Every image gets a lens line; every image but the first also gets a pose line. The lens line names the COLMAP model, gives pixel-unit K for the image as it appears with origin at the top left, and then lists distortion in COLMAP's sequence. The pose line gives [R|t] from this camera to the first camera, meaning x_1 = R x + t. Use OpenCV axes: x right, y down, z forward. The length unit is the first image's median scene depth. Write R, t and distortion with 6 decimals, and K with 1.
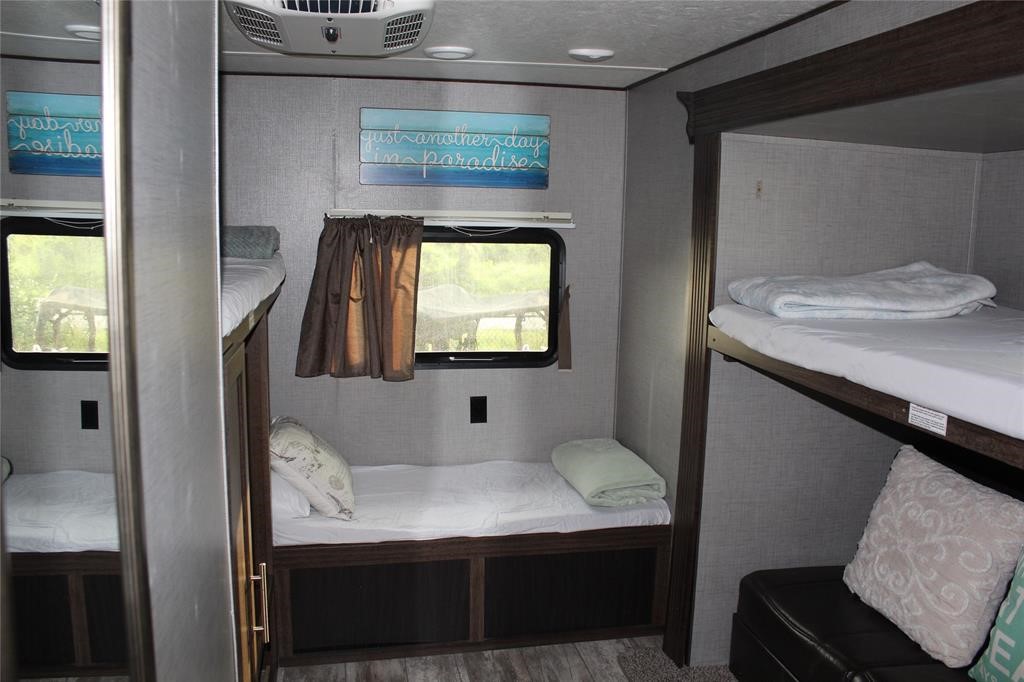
lens RADIAL K [[869.6, 0, 512.0], [0, 869.6, 341.0], [0, 0, 1]] dist [-0.161217, 0.148606]
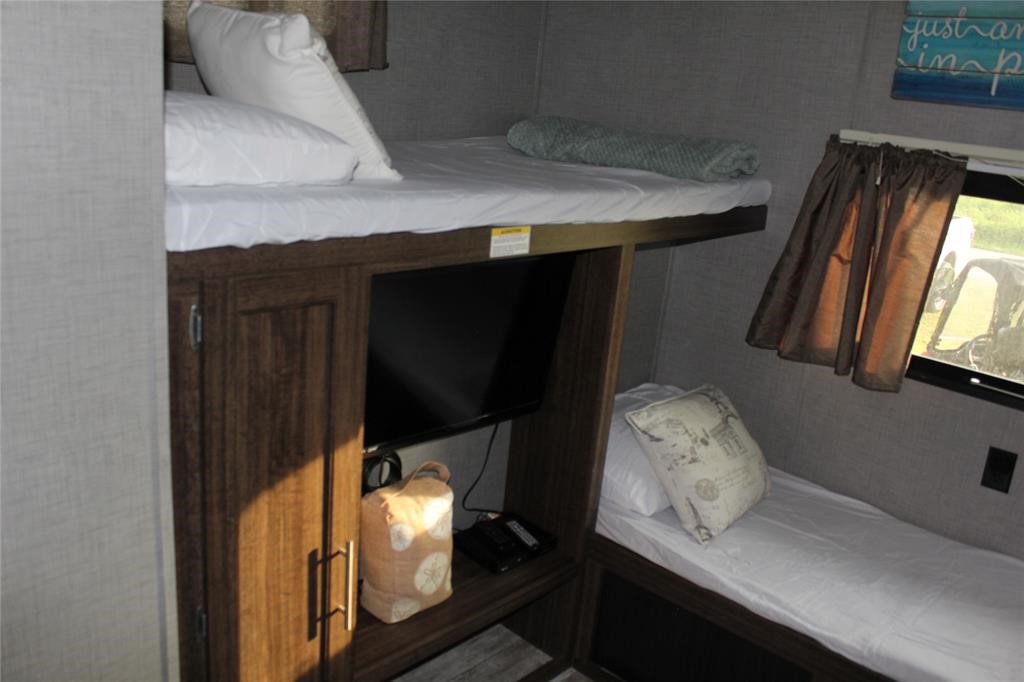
lens RADIAL K [[869.6, 0, 512.0], [0, 869.6, 341.0], [0, 0, 1]] dist [-0.161217, 0.148606]
pose [[0.580537, 0.262643, -0.770711, 0.216771], [-0.198274, 0.963655, 0.179045, -0.055060], [0.789724, 0.048870, 0.611512, 0.359878]]
